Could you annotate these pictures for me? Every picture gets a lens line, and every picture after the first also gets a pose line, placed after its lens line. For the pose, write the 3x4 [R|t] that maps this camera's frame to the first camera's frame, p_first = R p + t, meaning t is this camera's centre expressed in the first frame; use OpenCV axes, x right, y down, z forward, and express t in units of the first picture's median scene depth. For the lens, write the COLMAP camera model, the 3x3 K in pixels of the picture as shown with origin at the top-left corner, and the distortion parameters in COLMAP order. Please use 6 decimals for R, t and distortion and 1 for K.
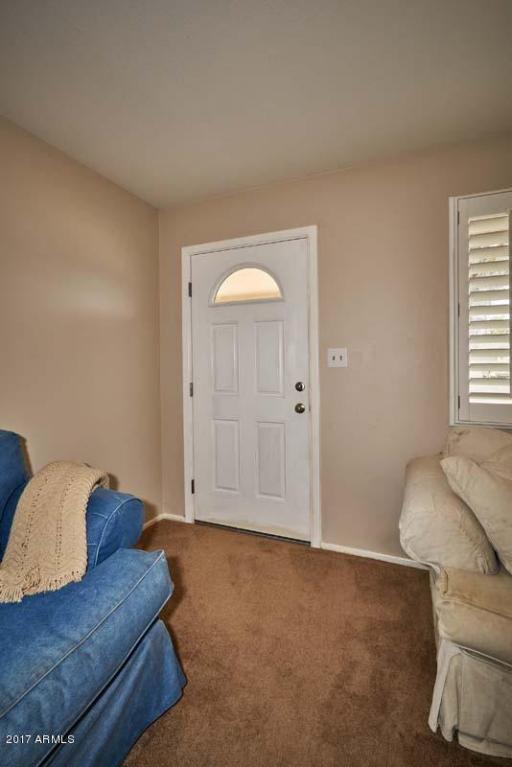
lens RADIAL K [[361.0, 0, 255.1], [0, 361.0, 369.0], [0, 0, 1]] dist [0.001402, -0.000250]
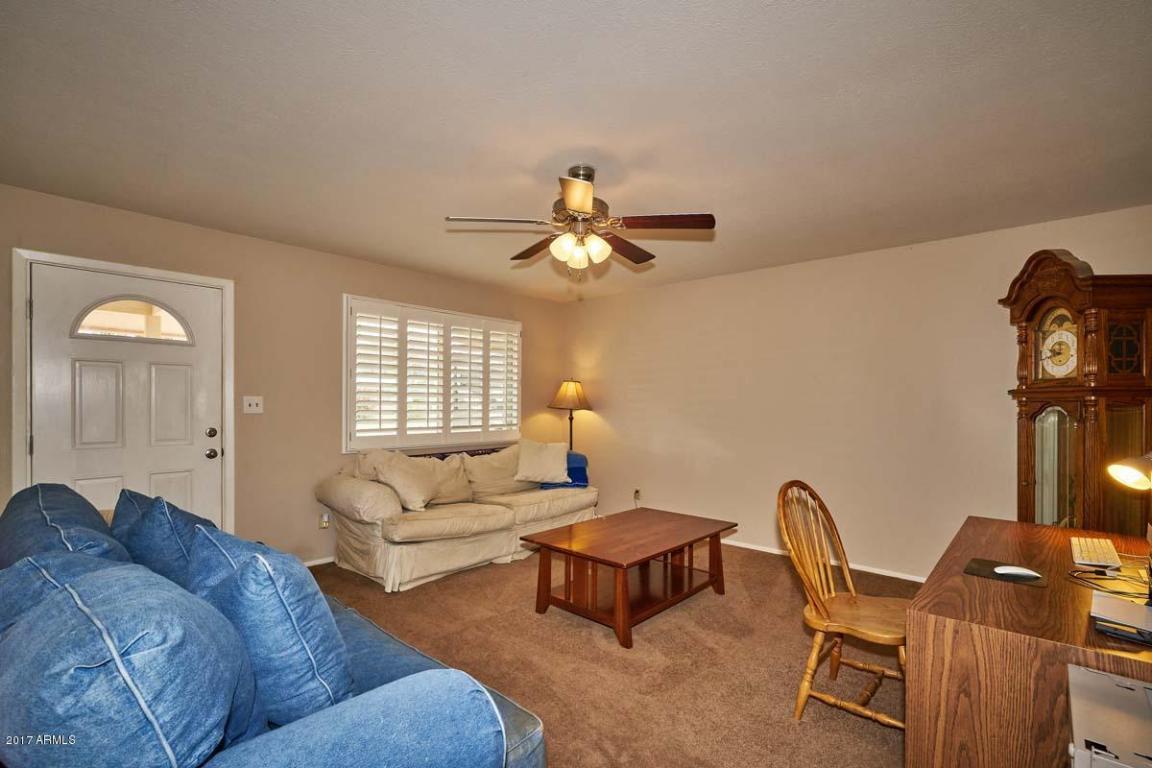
lens RADIAL K [[512.3, 0, 579.0], [0, 512.3, 391.7], [0, 0, 1]] dist [-0.000573, 0.000036]
pose [[0.316195, 0.026165, 0.948333, -0.954990], [-0.004781, 0.999651, -0.025987, -0.034810], [-0.948682, 0.003683, 0.316210, -0.461539]]
